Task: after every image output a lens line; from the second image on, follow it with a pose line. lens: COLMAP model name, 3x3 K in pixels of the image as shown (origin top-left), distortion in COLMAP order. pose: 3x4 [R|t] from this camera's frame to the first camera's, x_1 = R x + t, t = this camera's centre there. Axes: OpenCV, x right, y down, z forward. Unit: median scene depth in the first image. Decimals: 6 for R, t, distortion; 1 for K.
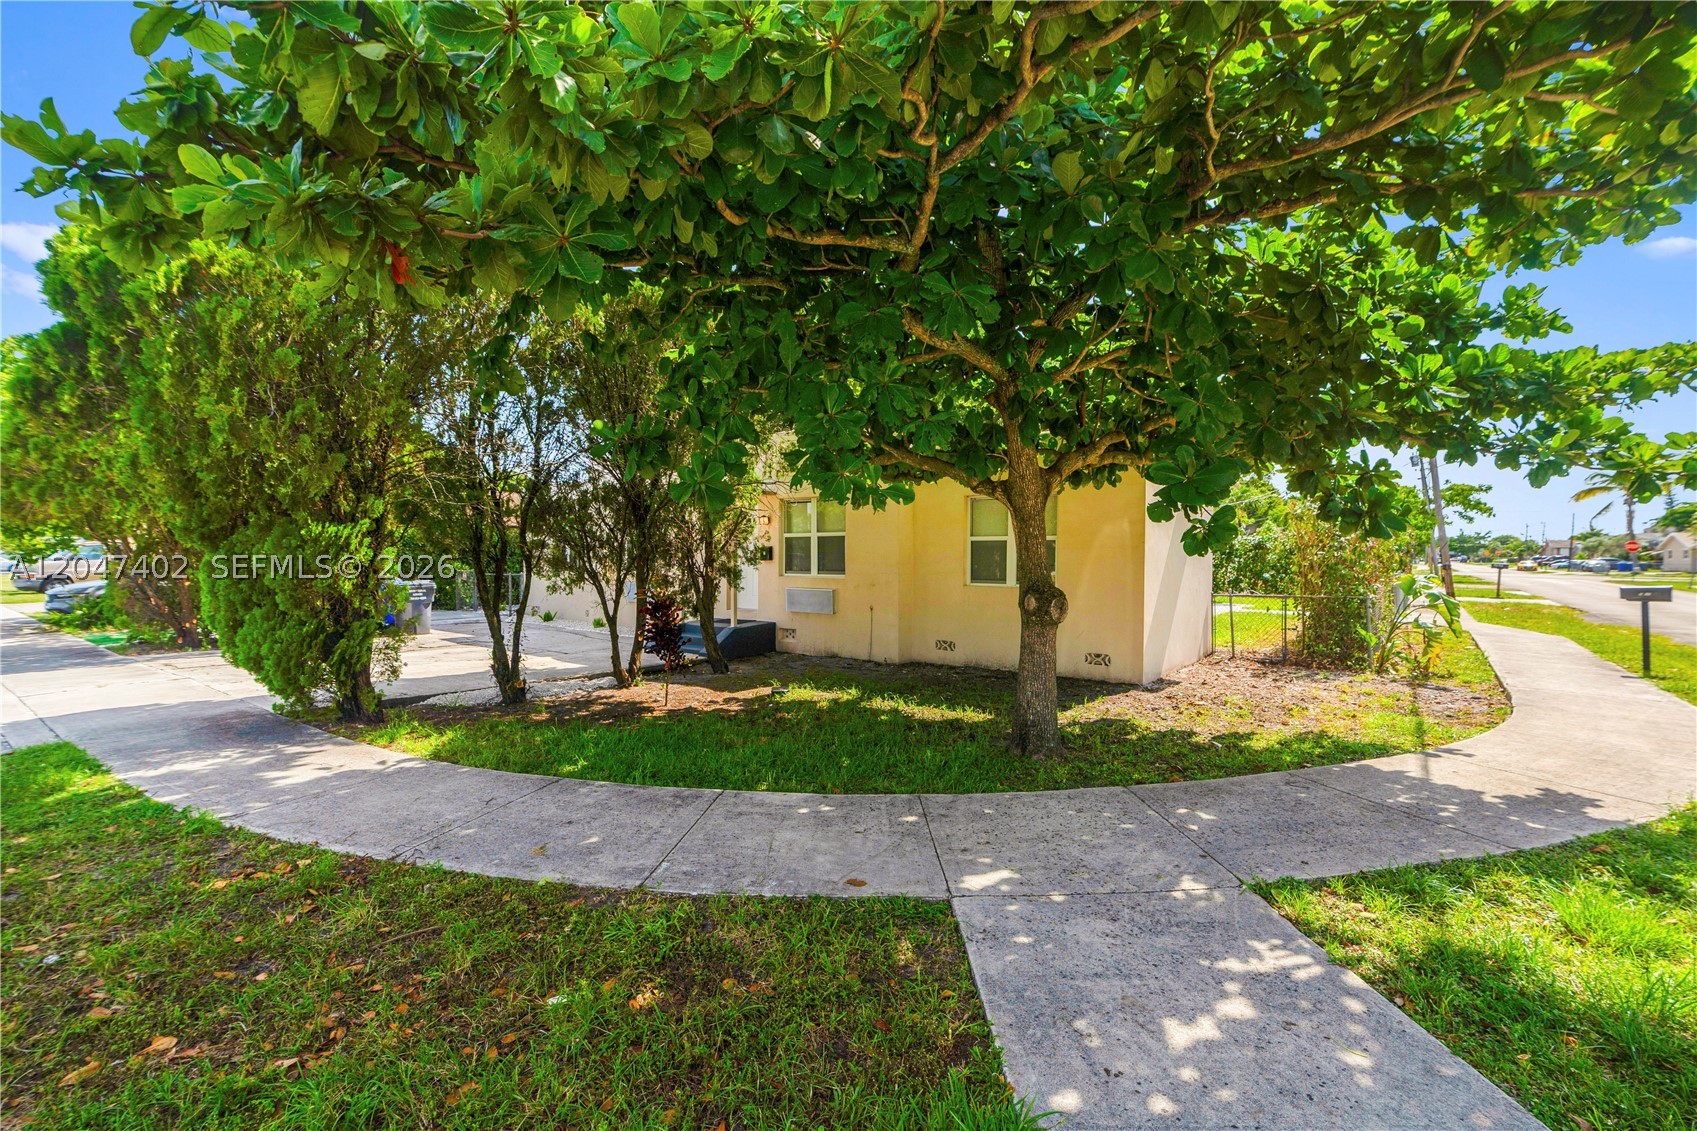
lens RADIAL K [[773.2, 0, 849.2], [0, 773.2, 564.7], [0, 0, 1]] dist [-0.011573, -0.000039]
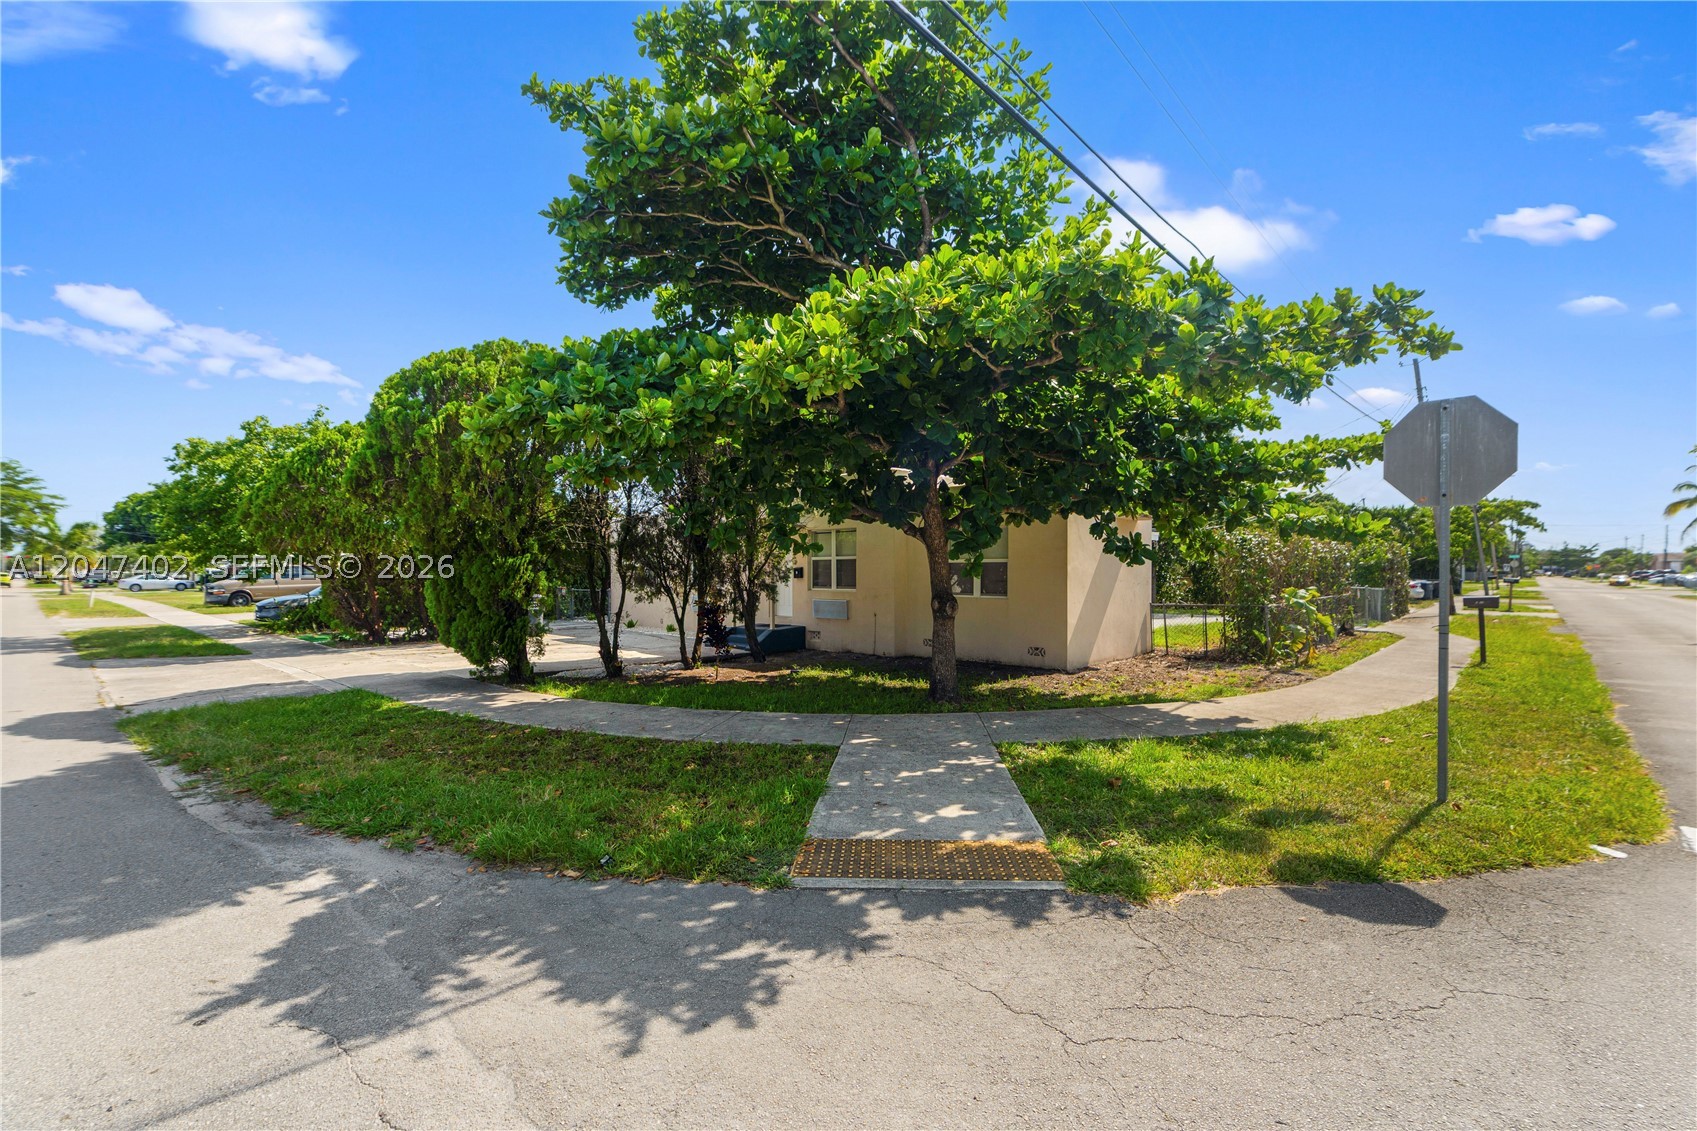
lens RADIAL K [[773.2, 0, 848.1], [0, 773.2, 569.0], [0, 0, 1]] dist [-0.011573, -0.000039]
pose [[0.996122, -0.004255, -0.087876, 0.117415], [0.002779, 0.999853, -0.016904, 0.001042], [0.087935, 0.016594, 0.995988, -0.364965]]
